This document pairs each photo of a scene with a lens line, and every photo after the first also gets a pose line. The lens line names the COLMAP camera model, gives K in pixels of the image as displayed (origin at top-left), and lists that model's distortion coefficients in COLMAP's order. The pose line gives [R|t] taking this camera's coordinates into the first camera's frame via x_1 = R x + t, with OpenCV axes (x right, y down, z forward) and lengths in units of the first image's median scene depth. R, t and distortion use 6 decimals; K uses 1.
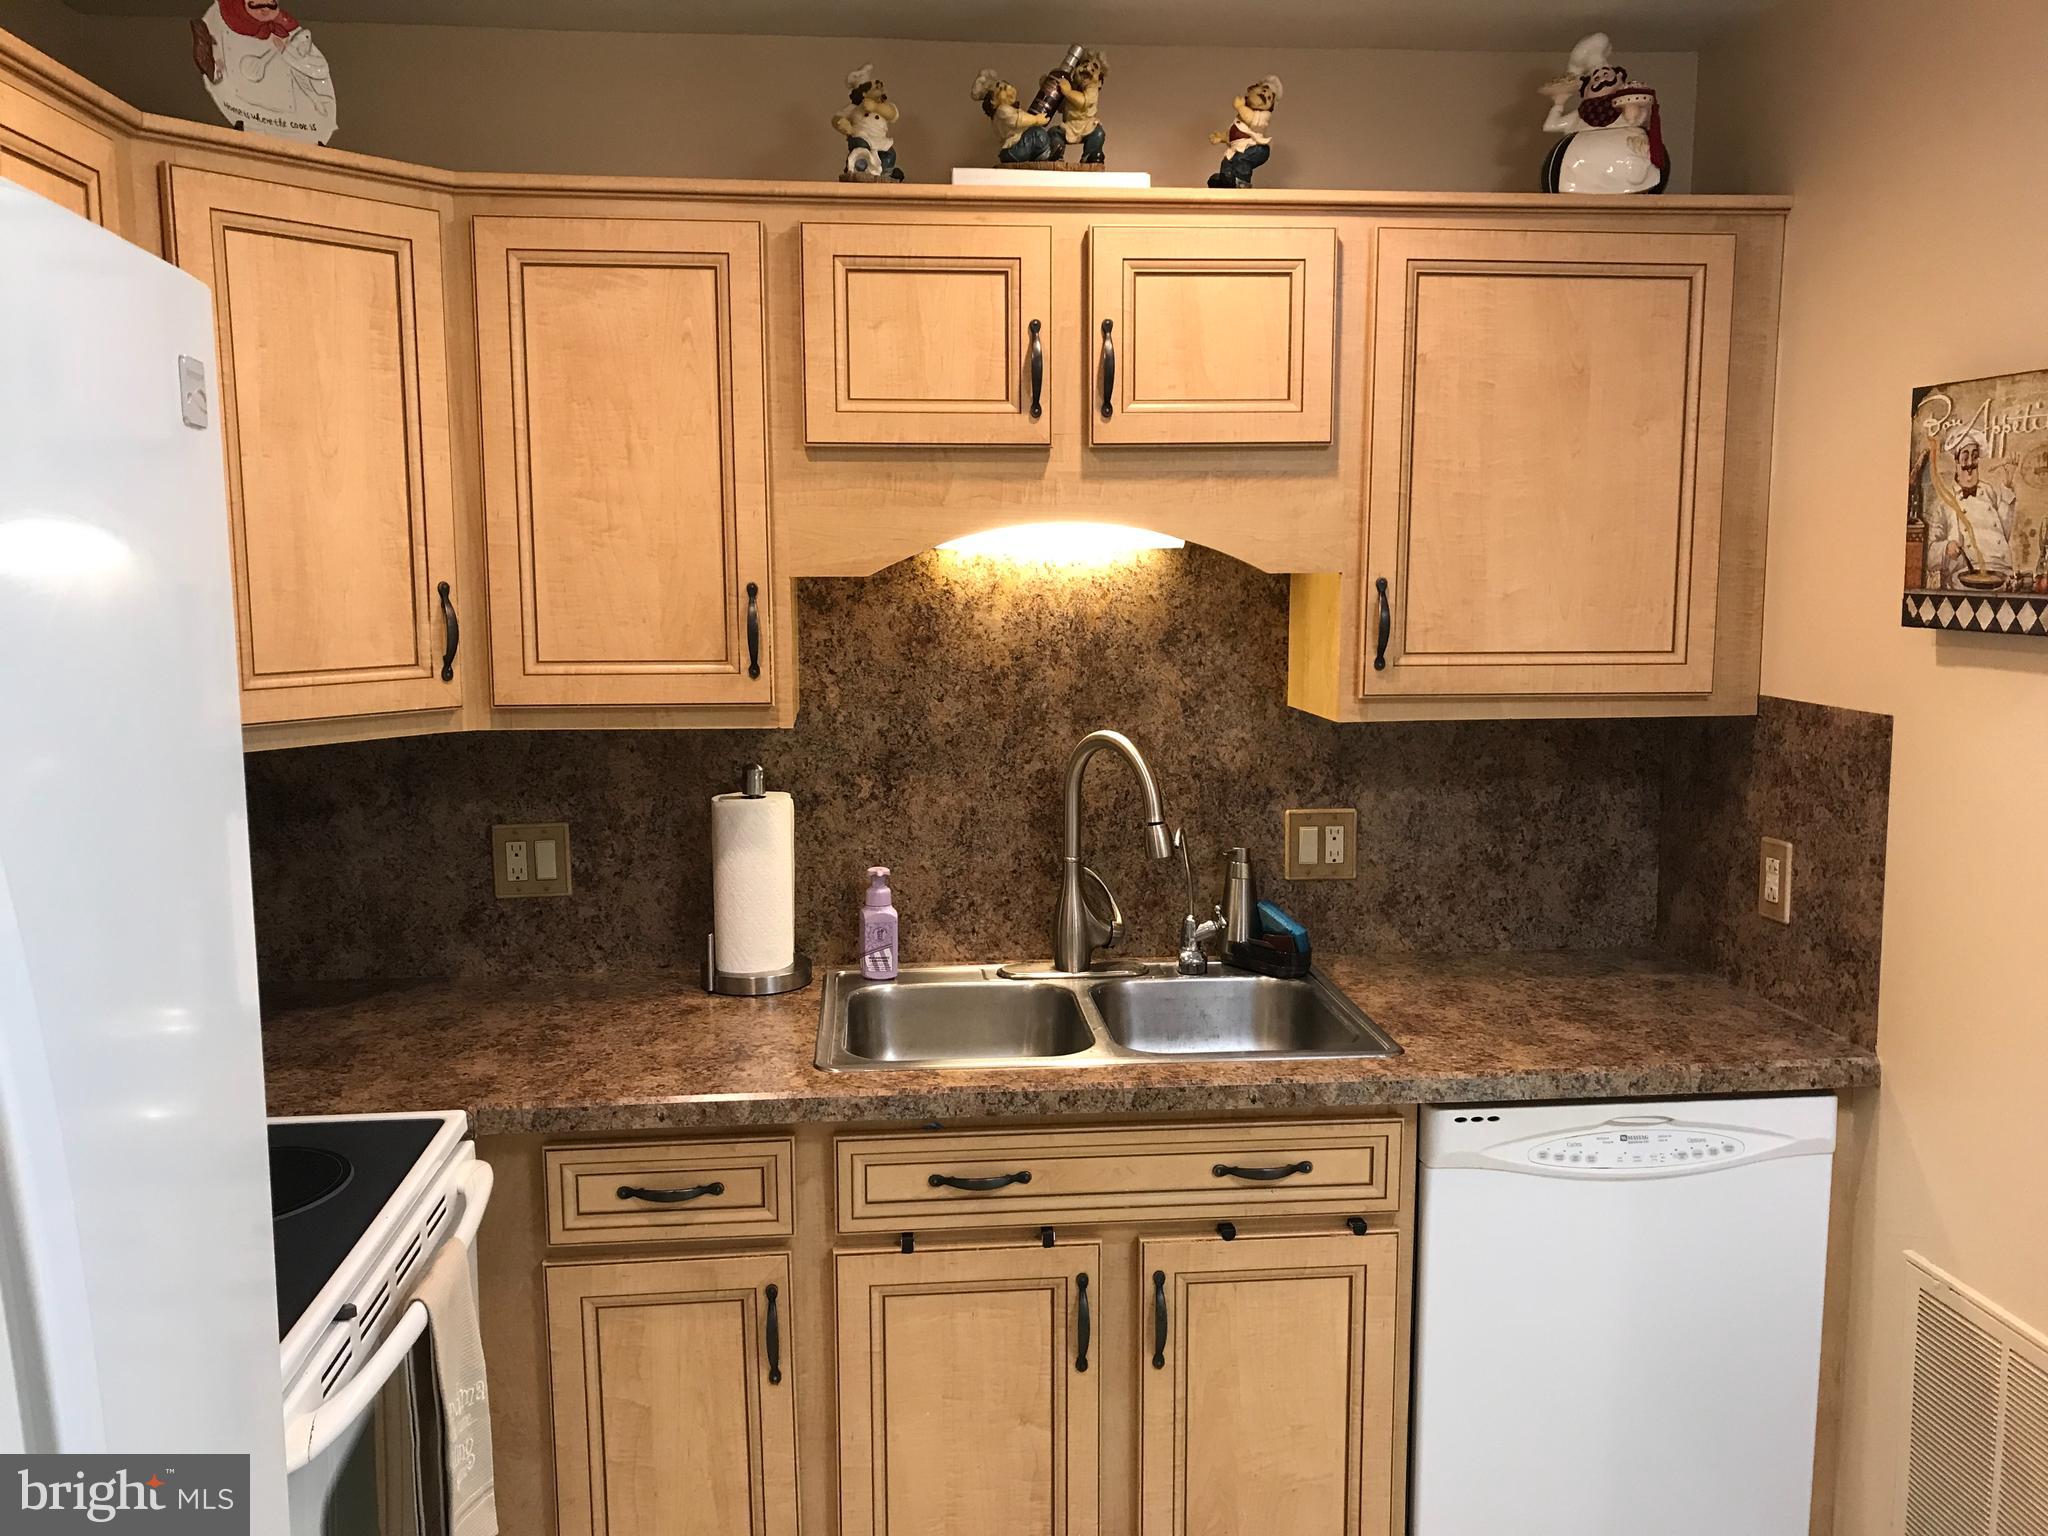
lens RADIAL K [[1671.3, 0, 1014.6], [0, 1671.3, 766.2], [0, 0, 1]] dist [0.053217, -0.056012]
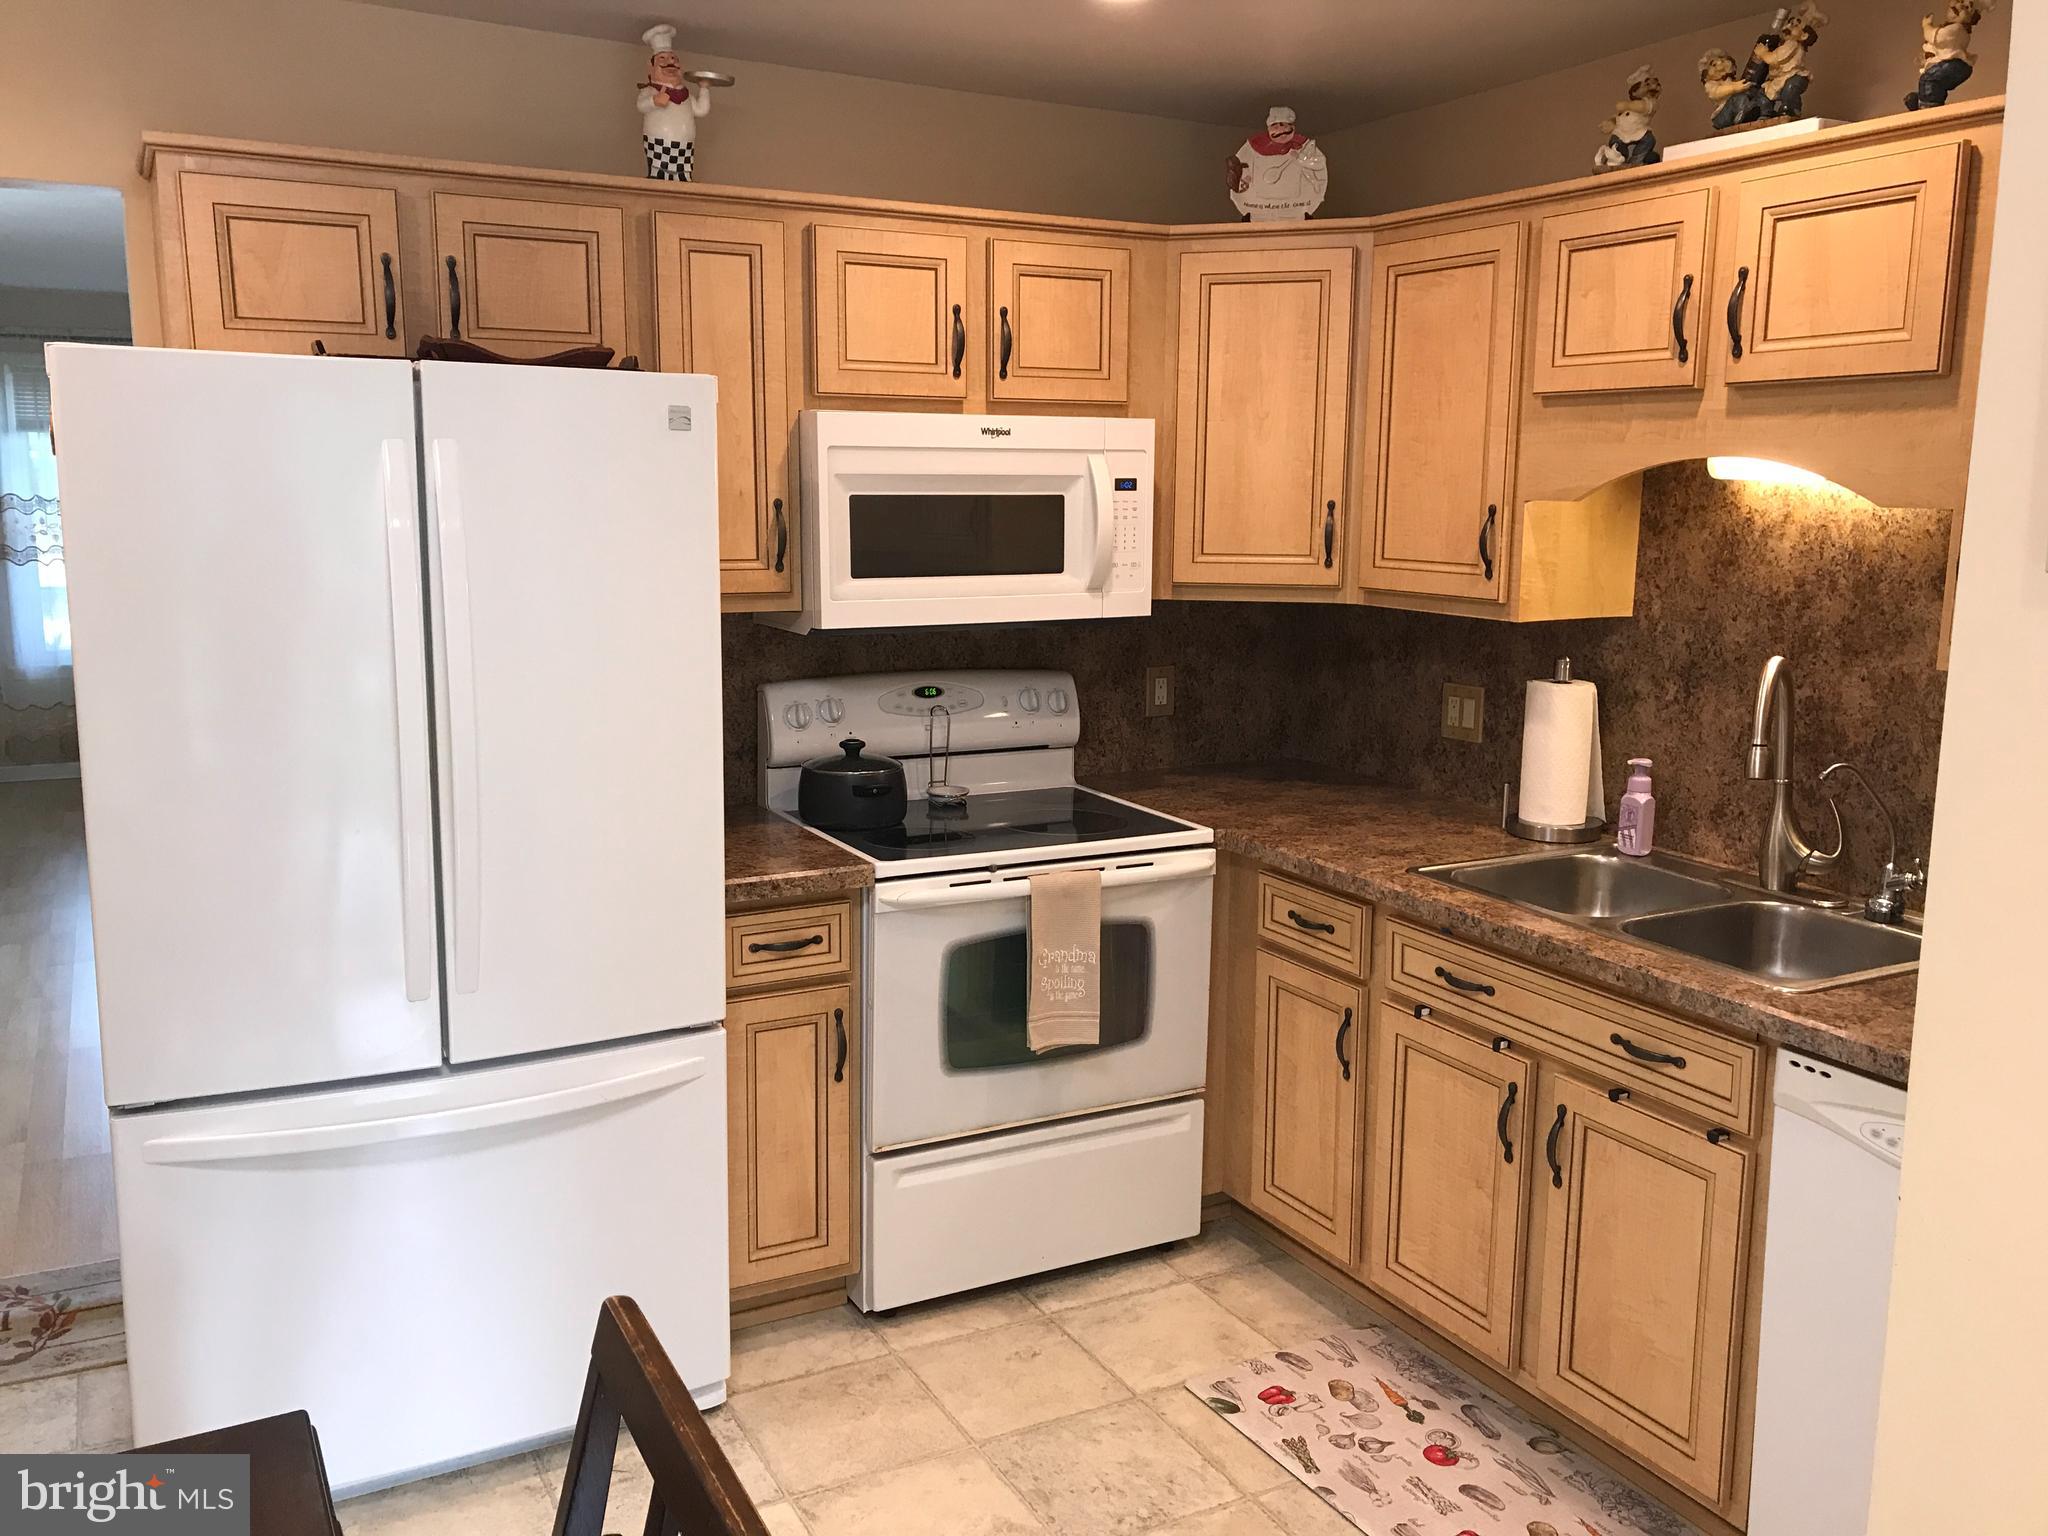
lens RADIAL K [[1671.3, 0, 1022.1], [0, 1671.3, 760.0], [0, 0, 1]] dist [0.053217, -0.056012]
pose [[0.390558, 0.161563, -0.906290, 0.901115], [-0.129900, 0.984301, 0.119491, -0.023617], [0.911367, 0.071059, 0.405413, 0.159504]]
